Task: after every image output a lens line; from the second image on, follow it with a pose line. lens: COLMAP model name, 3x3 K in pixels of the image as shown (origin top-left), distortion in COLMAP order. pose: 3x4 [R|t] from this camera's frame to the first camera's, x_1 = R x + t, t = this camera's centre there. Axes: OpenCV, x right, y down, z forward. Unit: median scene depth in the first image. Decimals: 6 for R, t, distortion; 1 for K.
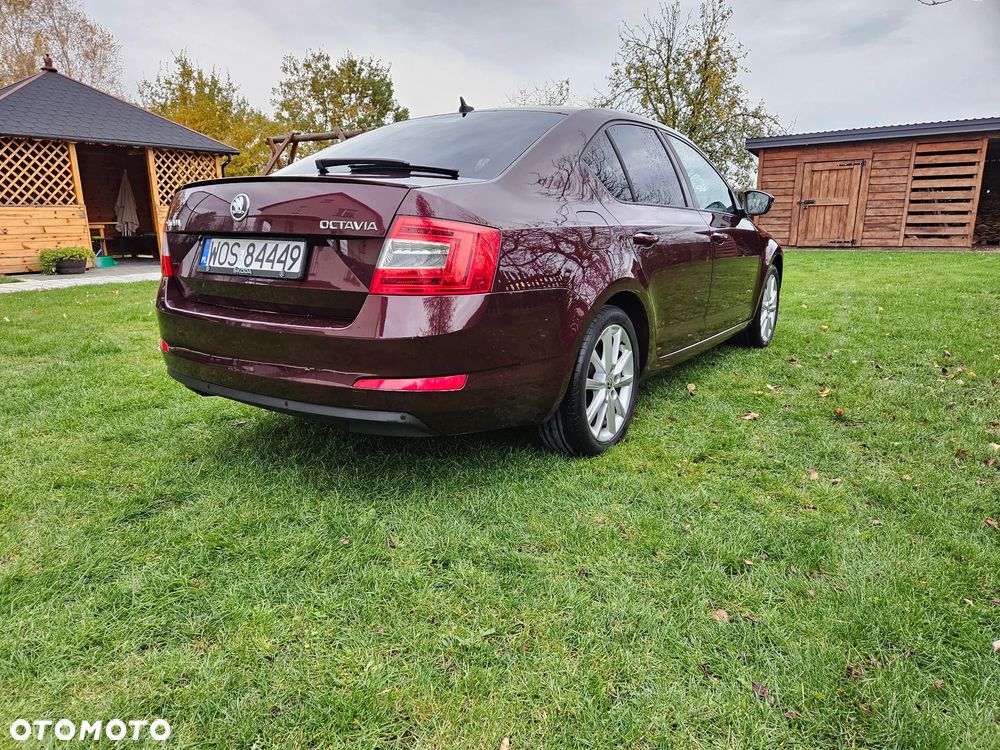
lens RADIAL K [[672.2, 0, 492.9], [0, 672.2, 387.8], [0, 0, 1]] dist [0.077793, -0.063377]
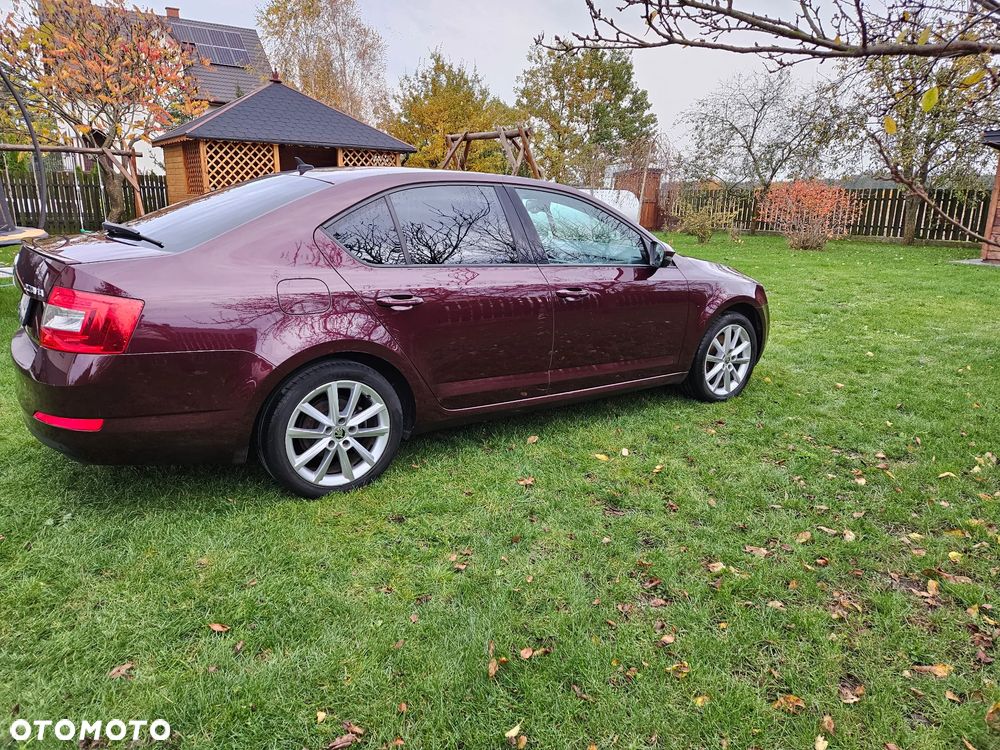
lens RADIAL K [[669.9, 0, 492.0], [0, 669.9, 374.3], [0, 0, 1]] dist [0.083892, -0.066298]
pose [[0.932821, 0.120398, -0.339630, 0.175908], [-0.116207, 0.992686, 0.032731, -0.038298], [0.341087, 0.008935, 0.939989, 0.016514]]
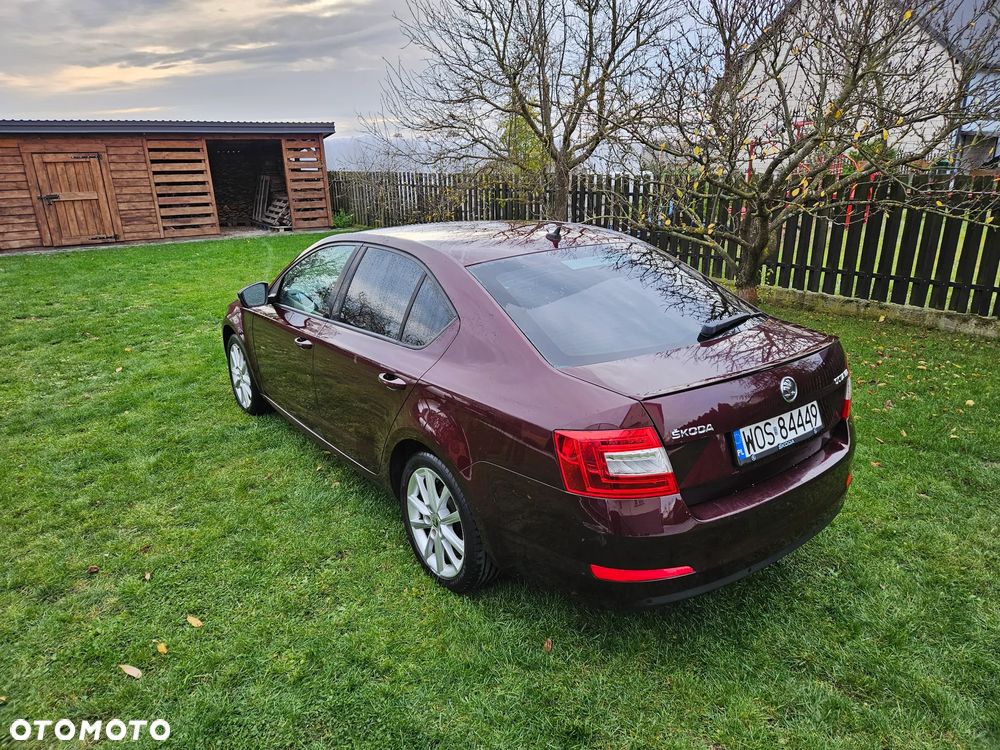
lens RADIAL K [[671.4, 0, 502.5], [0, 671.4, 376.4], [0, 0, 1]] dist [0.087368, -0.073679]
pose [[0.340550, -0.287092, 0.895323, -0.278975], [0.248887, 0.945800, 0.208609, -0.116918], [-0.906687, 0.151793, 0.393546, 0.184034]]
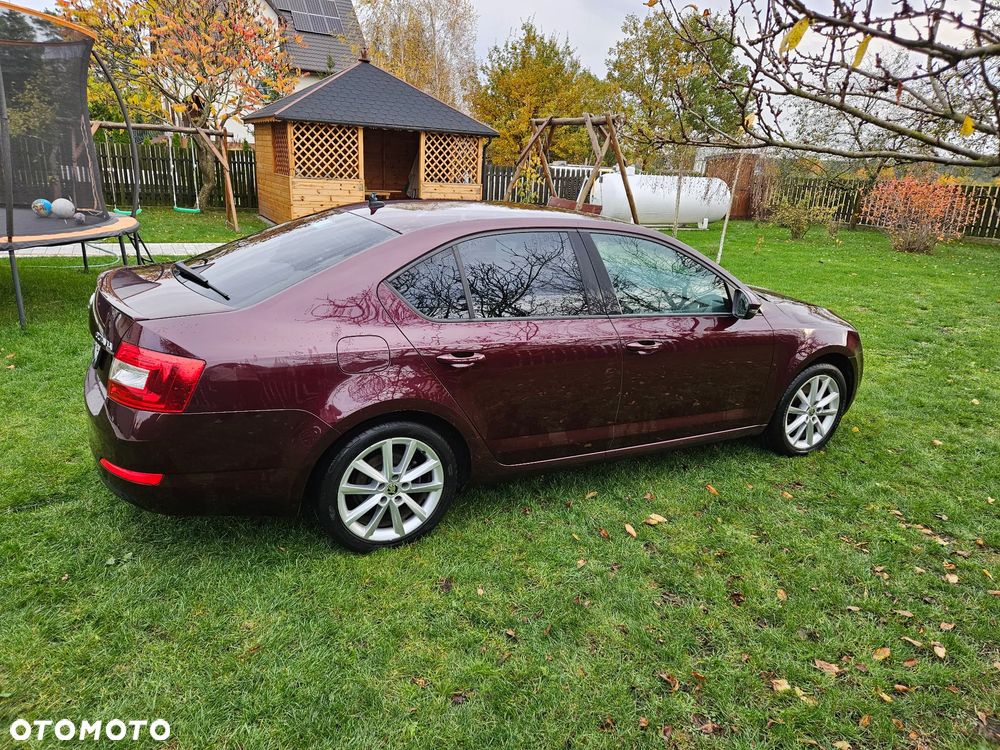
lens RADIAL K [[671.8, 0, 495.6], [0, 671.8, 372.9], [0, 0, 1]] dist [0.087237, -0.073715]
pose [[0.884777, 0.192644, -0.424331, 0.170494], [-0.172682, 0.981266, 0.085430, -0.071104], [0.432839, -0.002312, 0.901468, 0.026834]]
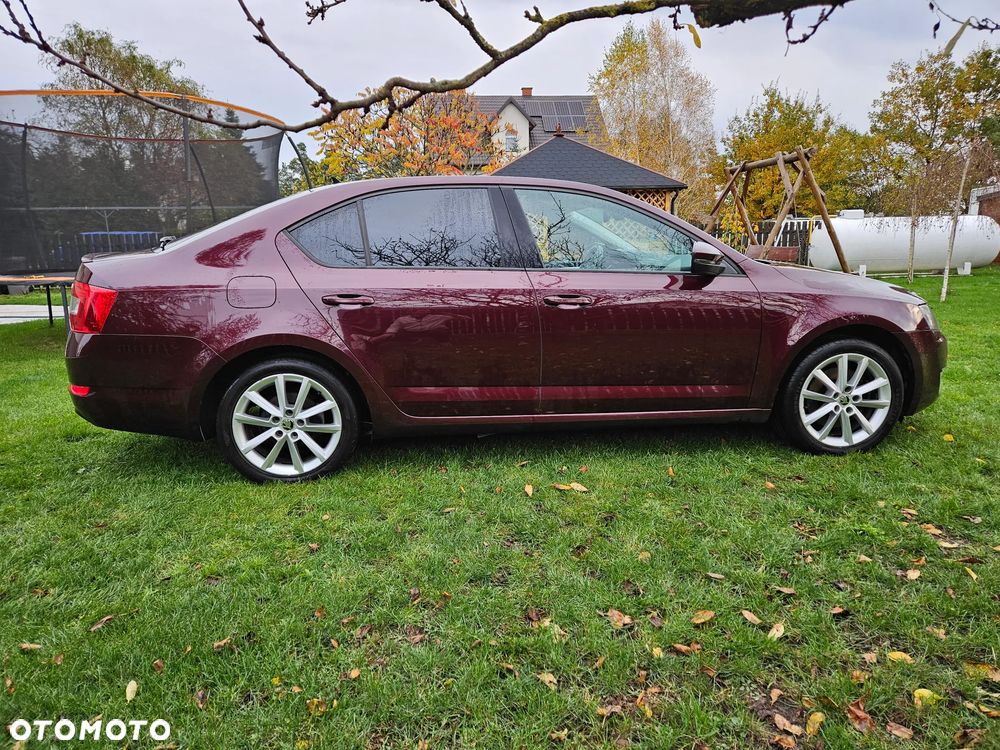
lens RADIAL K [[669.9, 0, 492.0], [0, 669.9, 374.3], [0, 0, 1]] dist [0.083892, -0.066298]
pose [[0.651963, 0.141059, -0.745015, 0.286246], [-0.173867, 0.984175, 0.034191, -0.043964], [0.738048, 0.107243, 0.666171, 0.114151]]
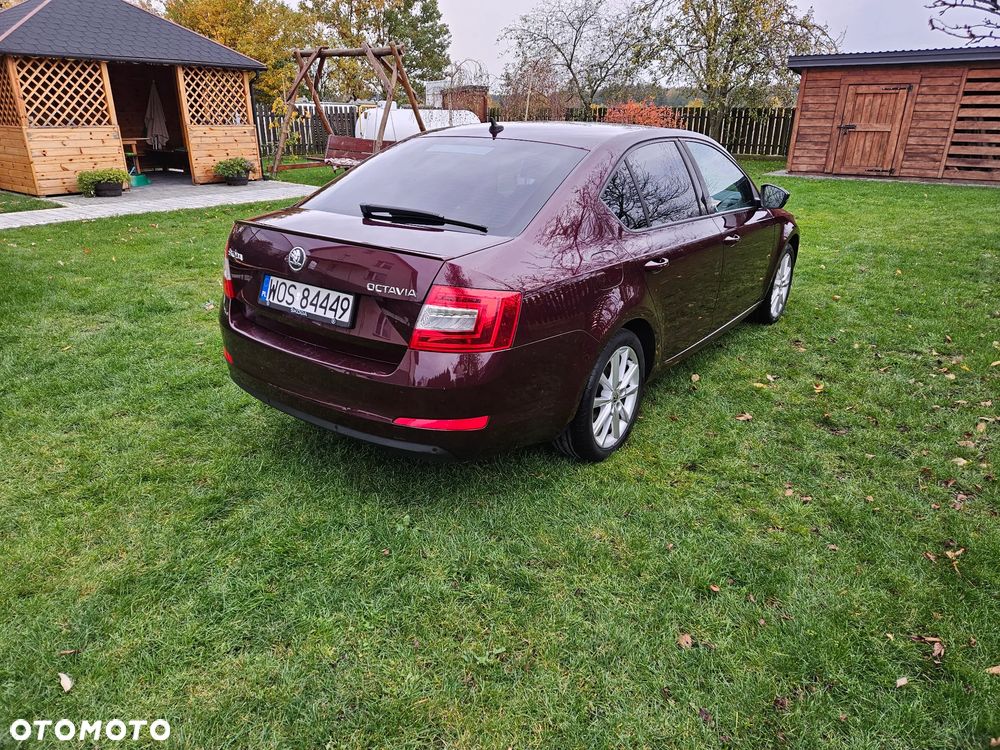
lens RADIAL K [[669.9, 0, 492.0], [0, 669.9, 374.3], [0, 0, 1]] dist [0.083892, -0.066298]
pose [[0.998965, 0.032552, -0.031755, 0.000236], [-0.028343, 0.991750, 0.125018, -0.041883], [0.035563, -0.123989, 0.991646, -0.027464]]
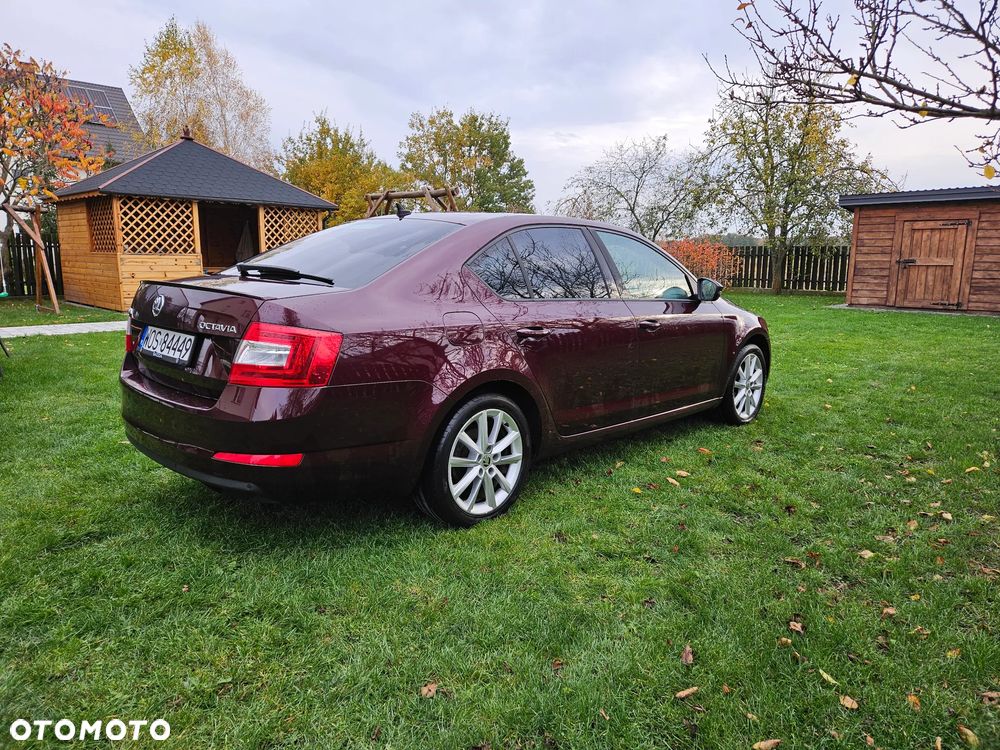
lens RADIAL K [[673.0, 0, 493.5], [0, 673.0, 368.8], [0, 0, 1]] dist [0.086593, -0.073685]
pose [[0.984253, 0.050257, -0.169469, 0.084981], [-0.064138, 0.994931, -0.077450, -0.017057], [0.164718, 0.087100, 0.982487, -0.023200]]
